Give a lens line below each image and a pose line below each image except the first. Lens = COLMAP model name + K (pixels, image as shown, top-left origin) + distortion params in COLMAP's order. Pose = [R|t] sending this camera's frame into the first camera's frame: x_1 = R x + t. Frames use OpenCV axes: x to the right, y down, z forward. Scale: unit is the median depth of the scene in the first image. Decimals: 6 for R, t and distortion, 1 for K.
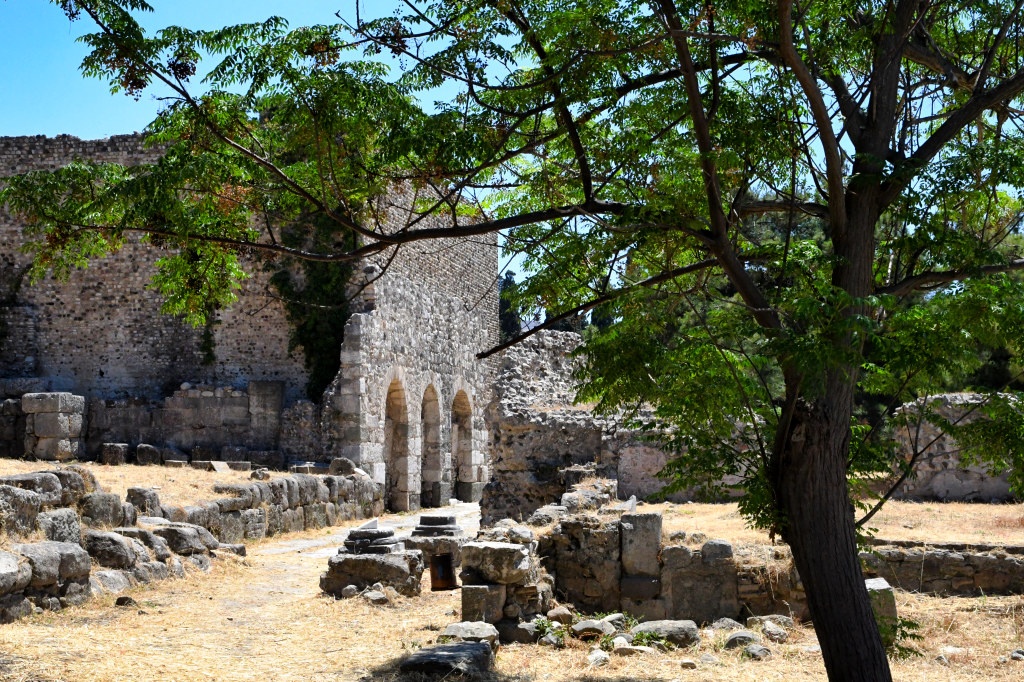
lens RADIAL K [[1662.1, 0, 512.0], [0, 1662.1, 341.0], [0, 0, 1]] dist [0.134535, 0.199234]
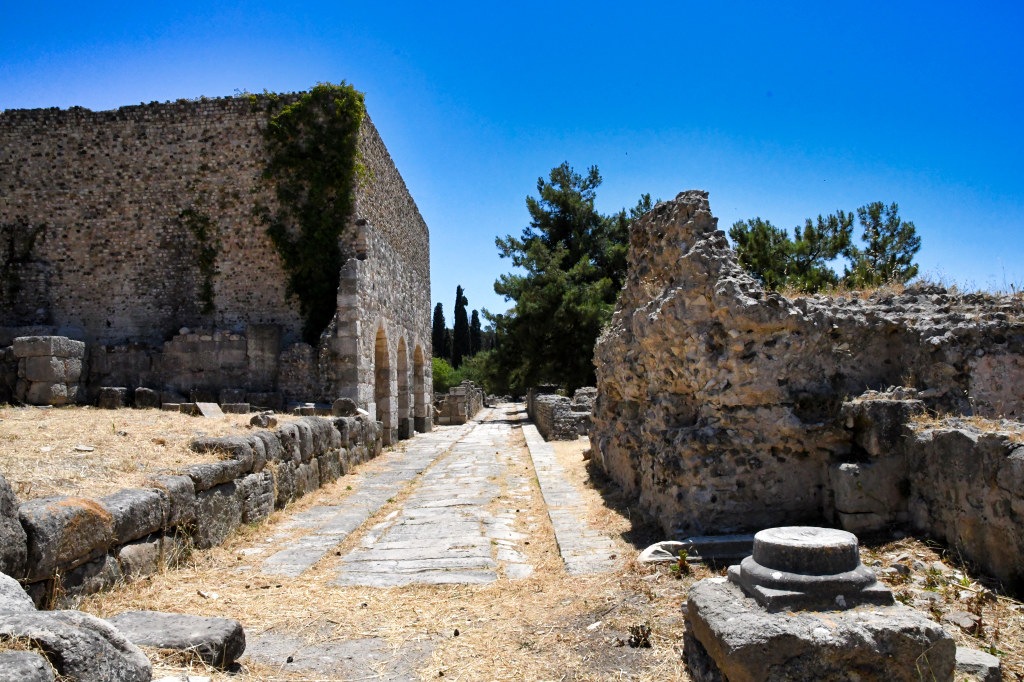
lens RADIAL K [[766.9, 0, 506.0], [0, 766.9, 339.7], [0, 0, 1]] dist [-0.131740, 0.118316]
pose [[0.984969, -0.009413, 0.172473, -0.078393], [0.010908, 0.999911, -0.007723, 0.037079], [-0.172385, 0.009488, 0.984984, 0.498525]]
